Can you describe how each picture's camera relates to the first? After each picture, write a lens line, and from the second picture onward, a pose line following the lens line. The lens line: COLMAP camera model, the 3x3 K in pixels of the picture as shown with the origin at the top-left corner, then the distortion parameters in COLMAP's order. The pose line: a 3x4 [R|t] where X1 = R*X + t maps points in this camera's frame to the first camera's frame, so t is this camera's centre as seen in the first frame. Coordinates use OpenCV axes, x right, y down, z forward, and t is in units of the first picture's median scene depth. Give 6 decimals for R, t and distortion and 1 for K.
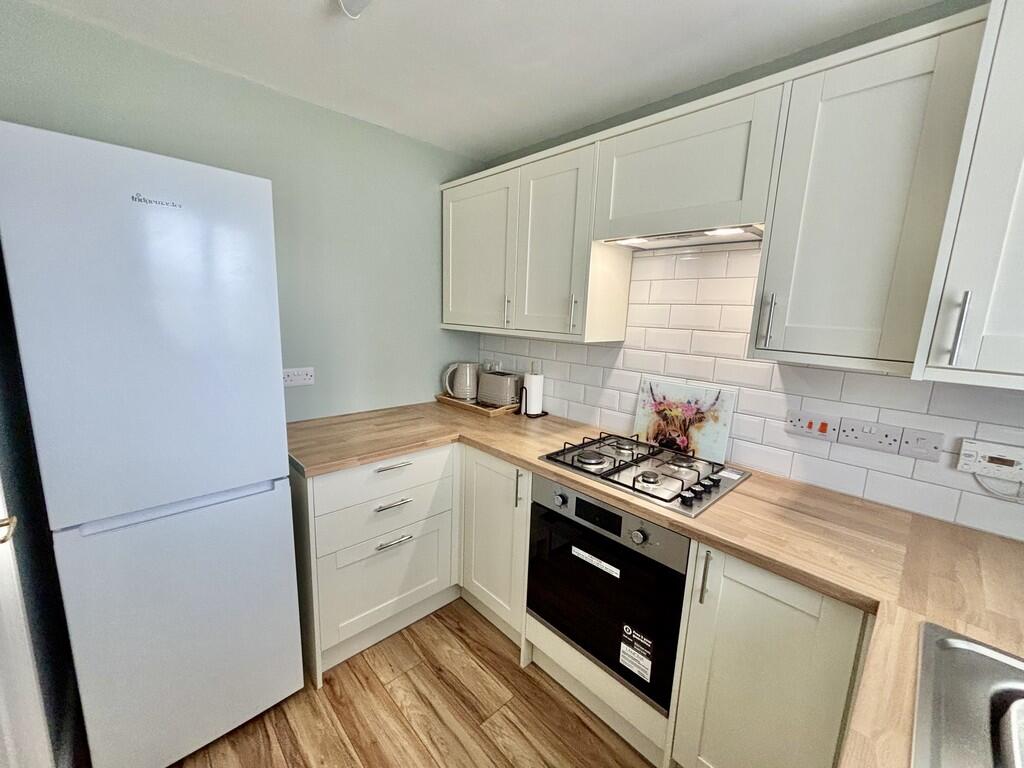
lens RADIAL K [[410.6, 0, 509.7], [0, 410.6, 383.9], [0, 0, 1]] dist [0.000874, -0.000579]
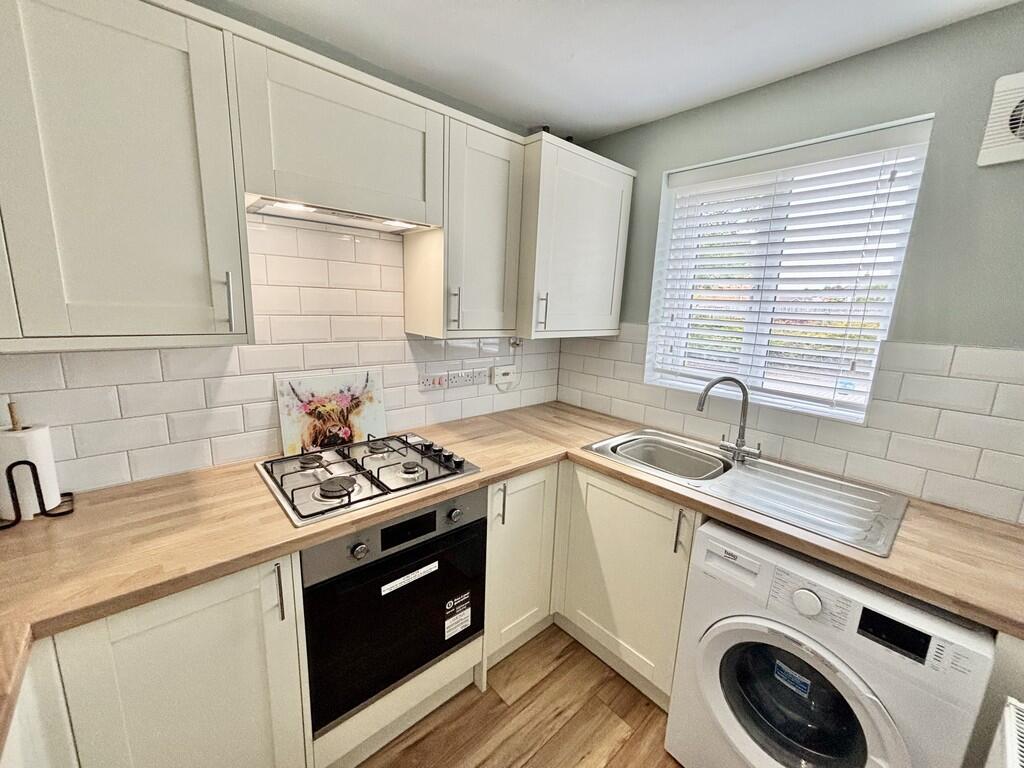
lens RADIAL K [[410.6, 0, 509.2], [0, 410.6, 383.4], [0, 0, 1]] dist [0.000874, -0.000579]
pose [[0.036898, -0.229422, 0.972627, -0.529093], [0.139162, 0.964986, 0.222340, -0.147230], [-0.989582, 0.127149, 0.067533, 0.608163]]
